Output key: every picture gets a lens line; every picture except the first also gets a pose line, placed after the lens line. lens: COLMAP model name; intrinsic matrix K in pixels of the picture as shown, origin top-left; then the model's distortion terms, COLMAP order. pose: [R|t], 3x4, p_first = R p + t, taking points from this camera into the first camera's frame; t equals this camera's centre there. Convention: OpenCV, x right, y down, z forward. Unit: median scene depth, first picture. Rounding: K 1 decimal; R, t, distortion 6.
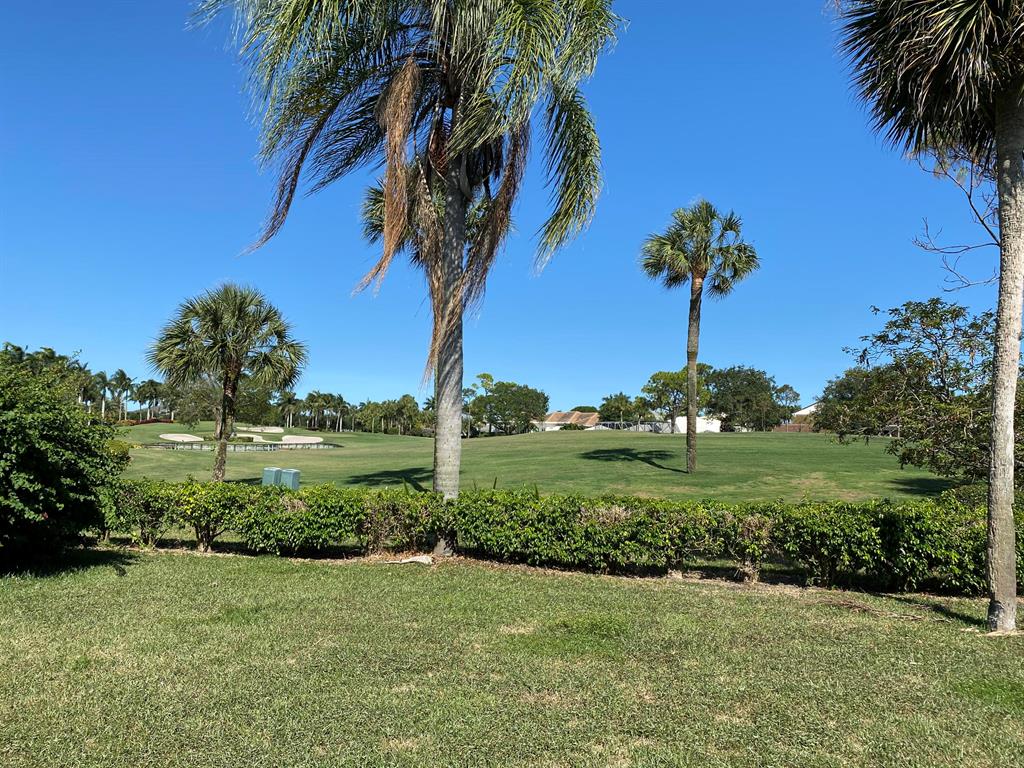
lens RADIAL K [[765.9, 0, 495.3], [0, 765.9, 367.6], [0, 0, 1]] dist [0.056272, -0.053513]
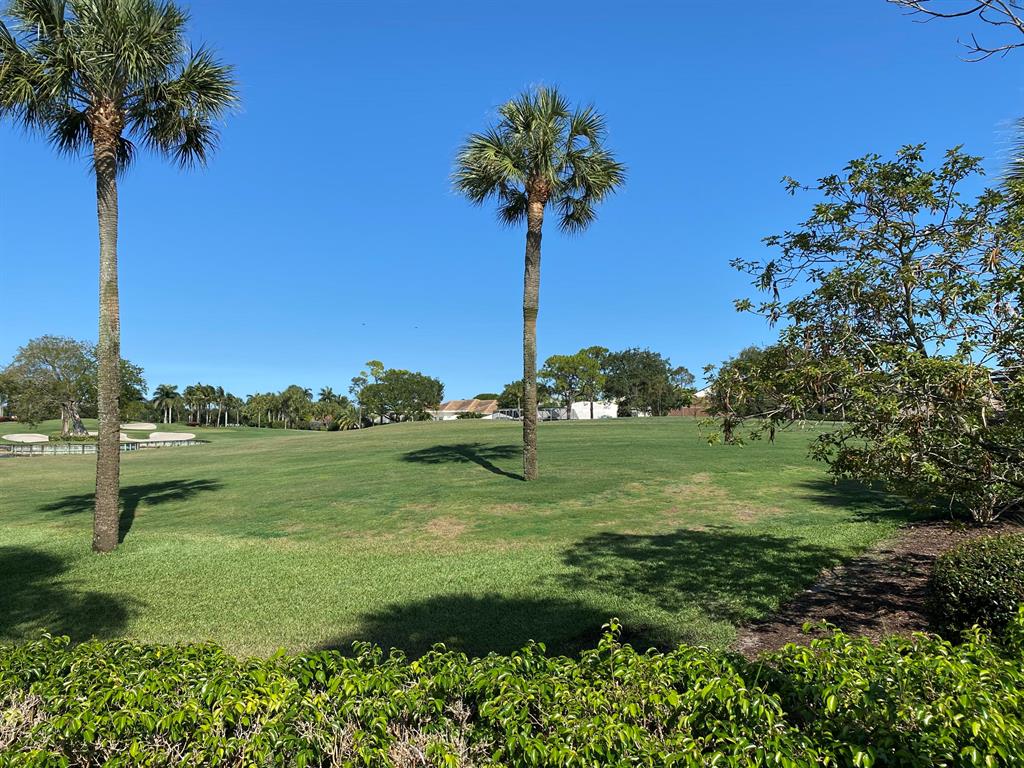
lens RADIAL K [[729.7, 0, 510.2], [0, 729.7, 379.7], [0, 0, 1]] dist [0.044892, -0.021187]
pose [[0.992412, -0.018513, 0.121555, 0.143586], [0.015010, 0.999447, 0.029668, 0.023154], [-0.122037, -0.027618, 0.992141, 0.315404]]
